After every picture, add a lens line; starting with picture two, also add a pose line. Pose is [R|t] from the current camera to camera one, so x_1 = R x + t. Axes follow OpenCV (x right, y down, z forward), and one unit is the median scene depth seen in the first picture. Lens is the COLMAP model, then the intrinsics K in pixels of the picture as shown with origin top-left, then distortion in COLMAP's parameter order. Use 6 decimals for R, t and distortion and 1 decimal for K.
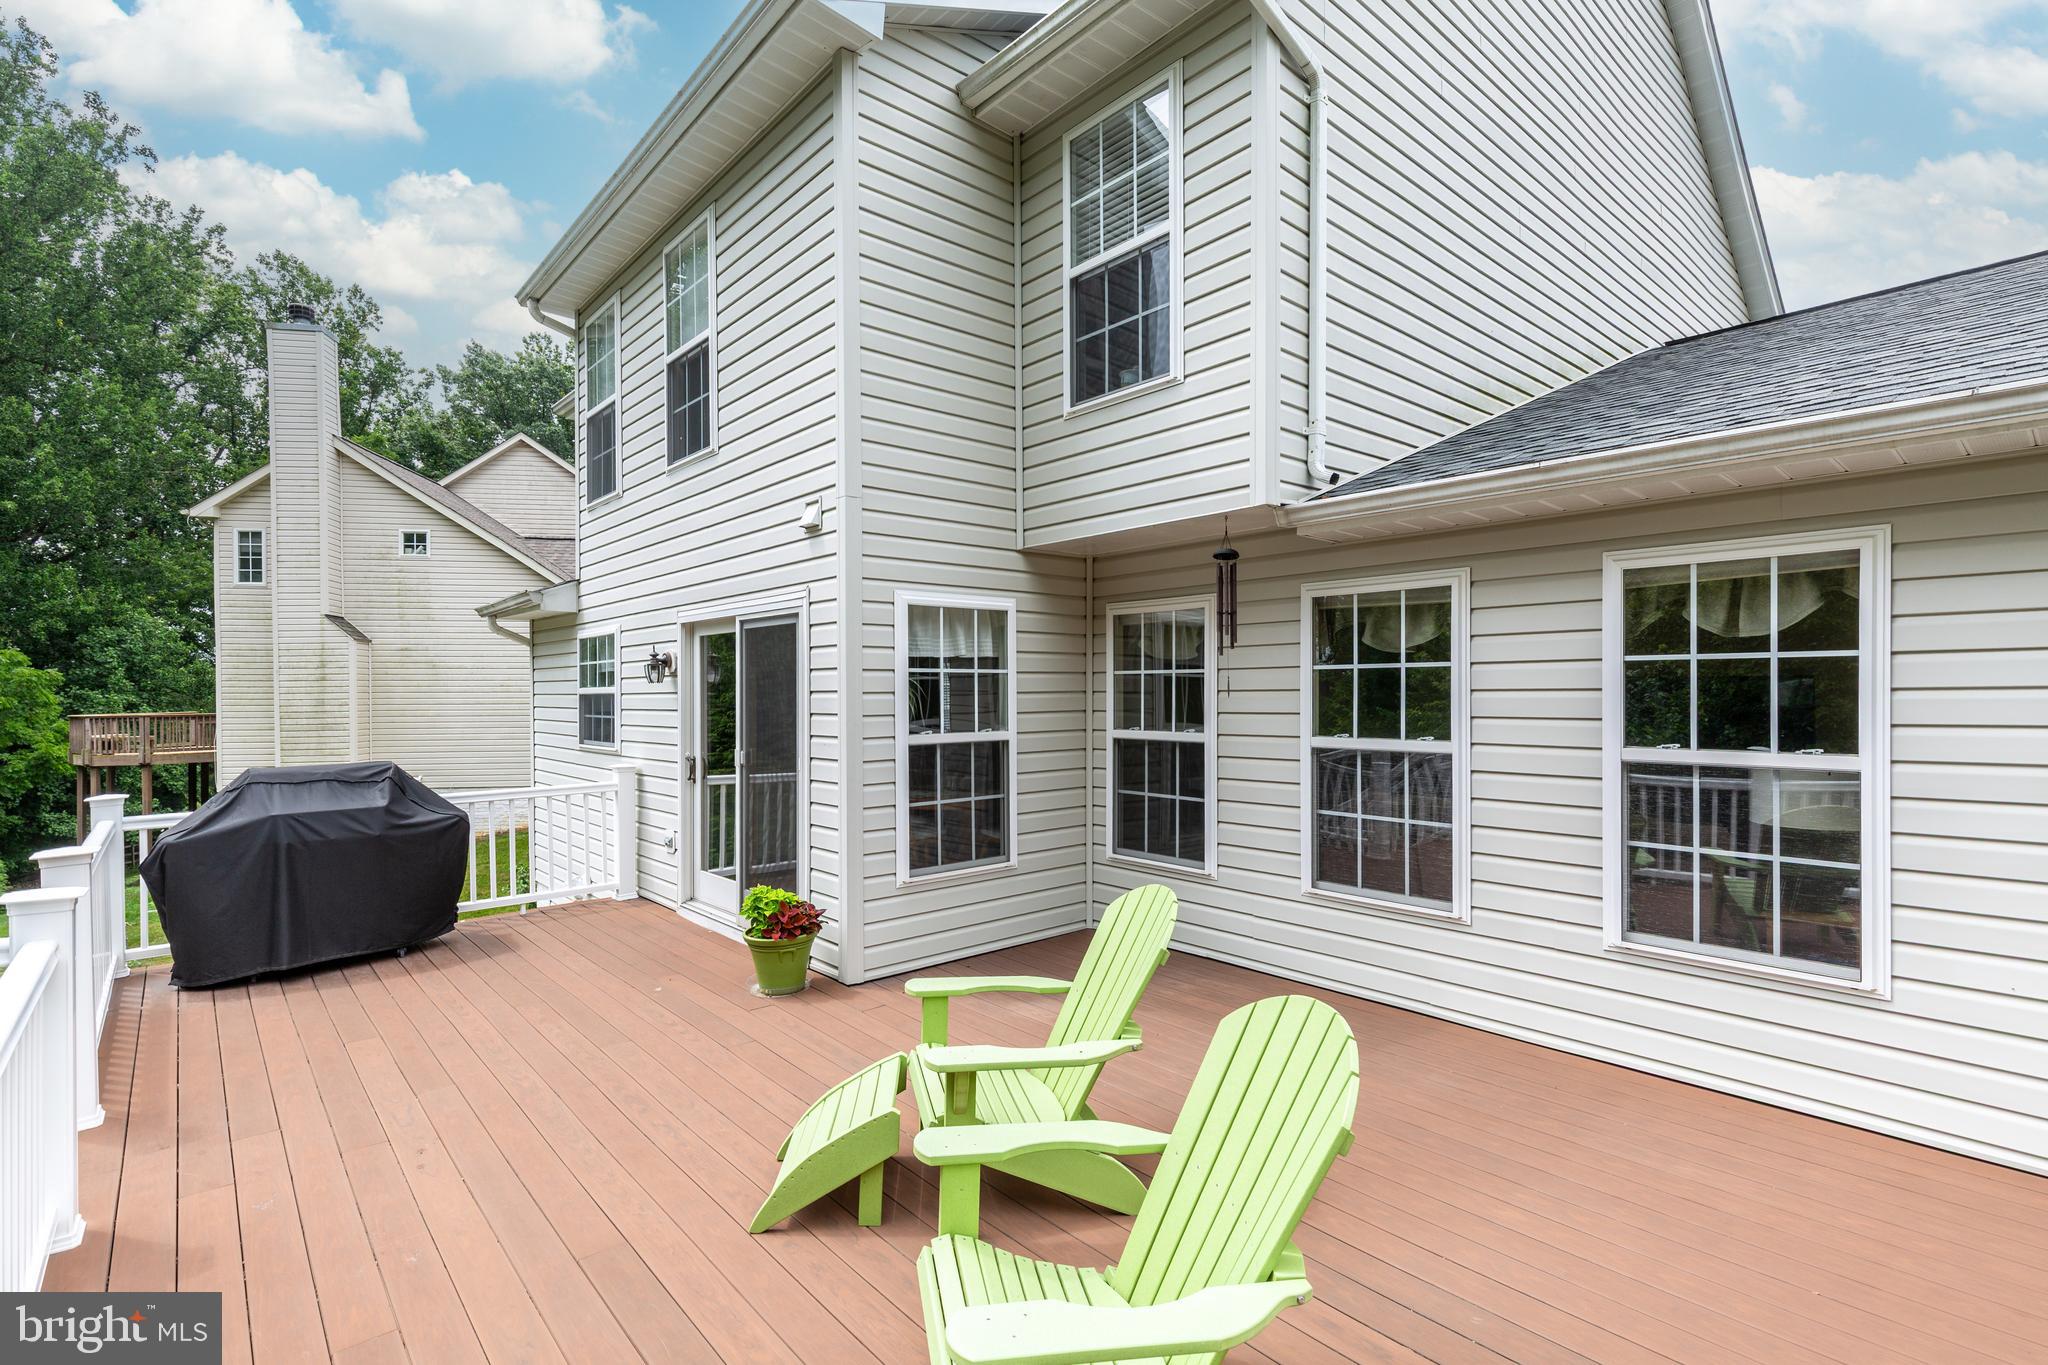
lens RADIAL K [[964.3, 0, 1040.5], [0, 964.3, 696.3], [0, 0, 1]] dist [0.011660, -0.004537]
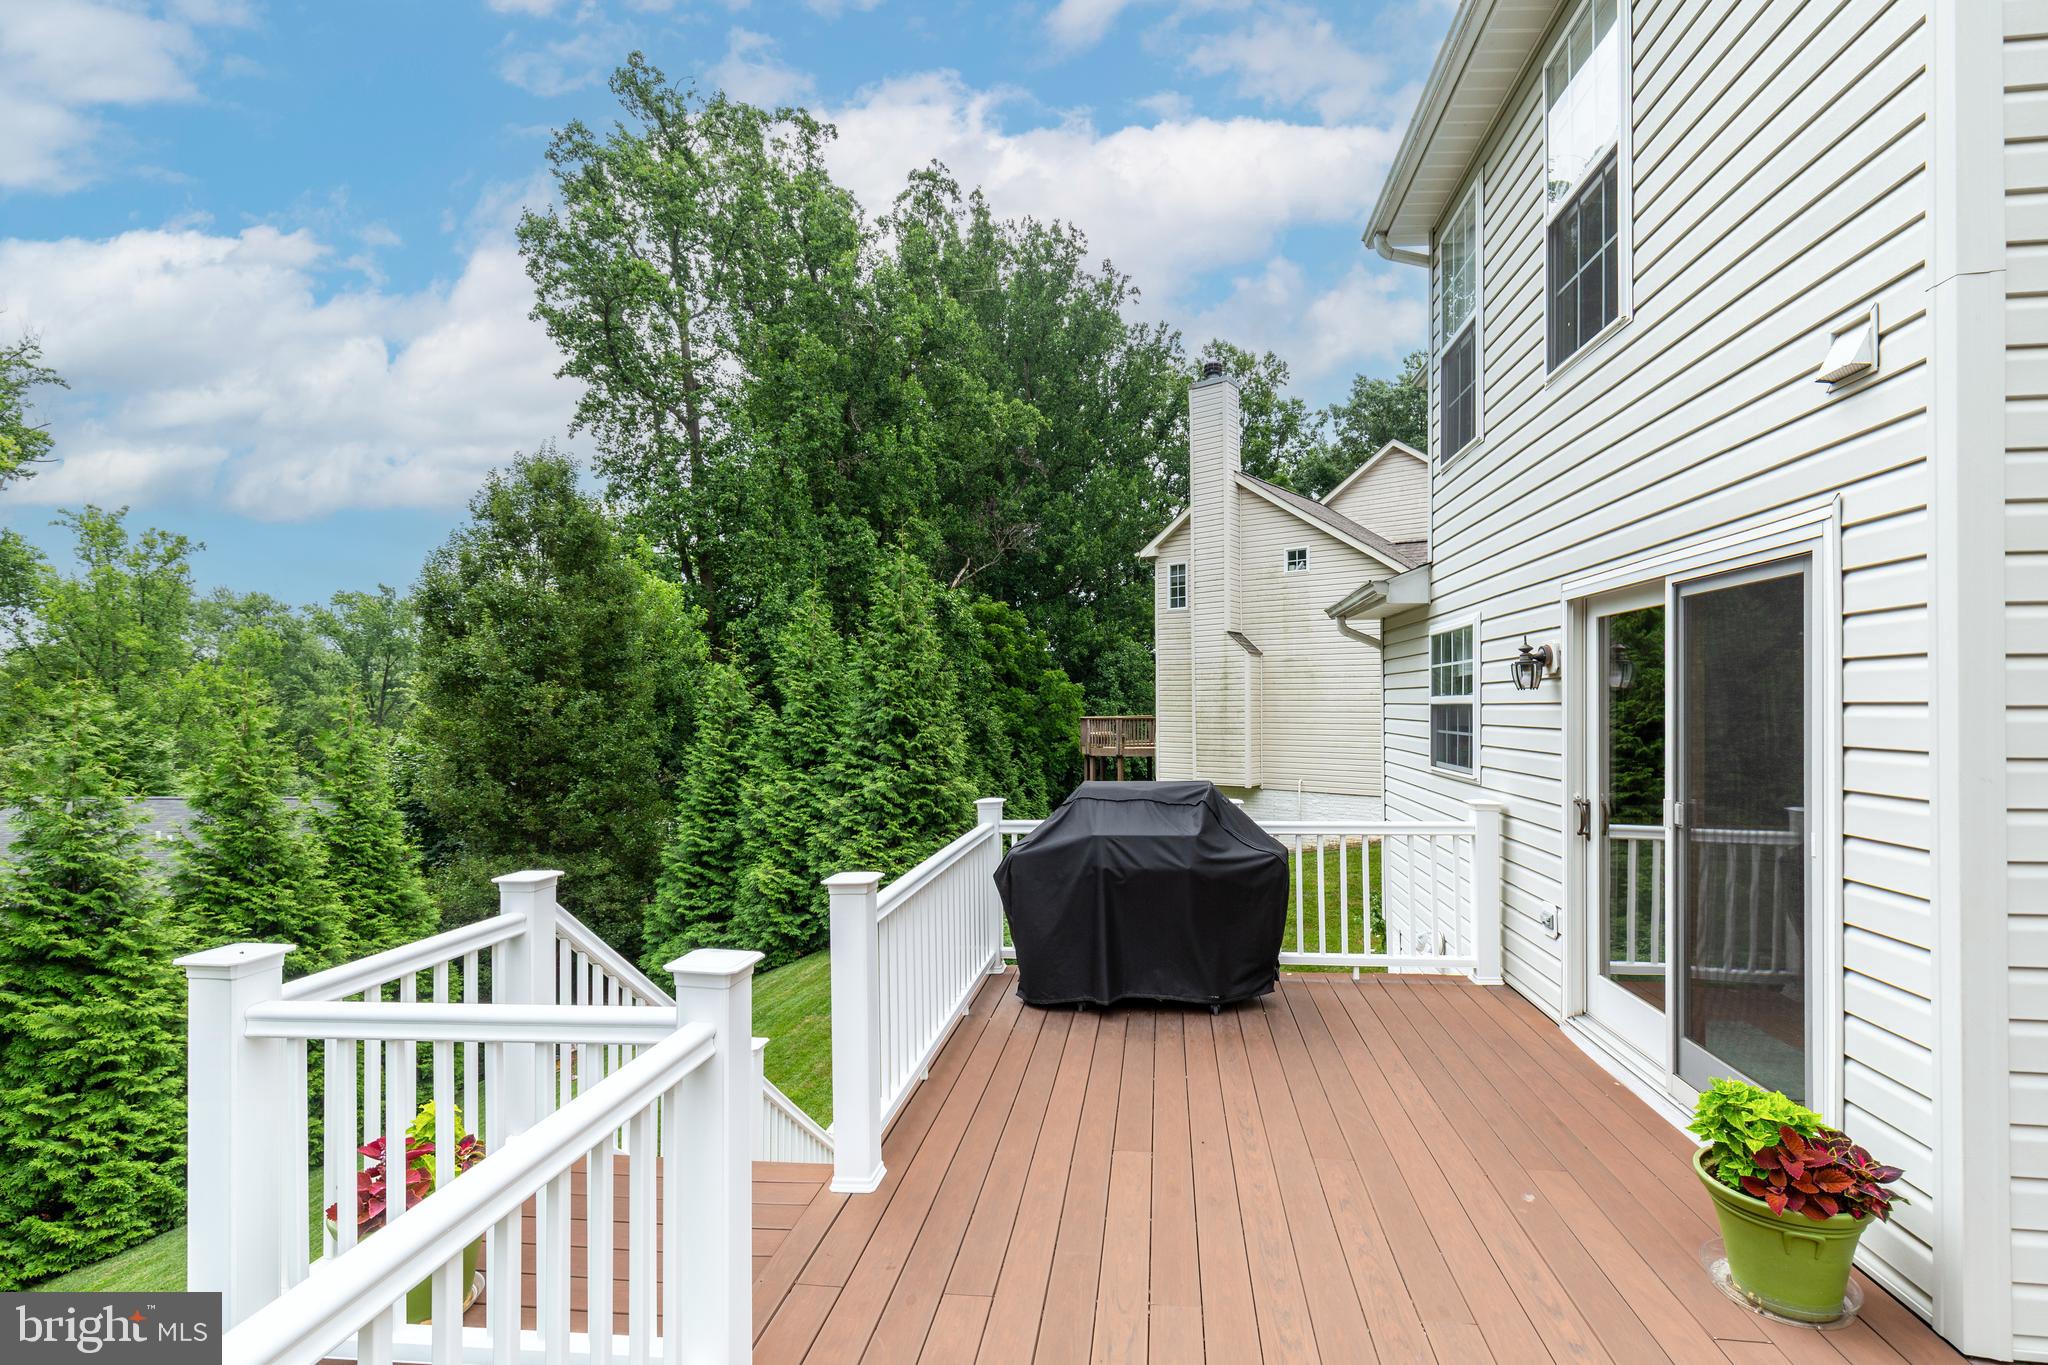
lens RADIAL K [[964.3, 0, 1040.5], [0, 964.3, 696.3], [0, 0, 1]] dist [0.011660, -0.004537]
pose [[0.658340, -0.001131, -0.752720, -0.085446], [-0.005188, 0.999968, -0.006040, -0.002228], [0.752703, 0.007882, 0.658314, 0.224962]]
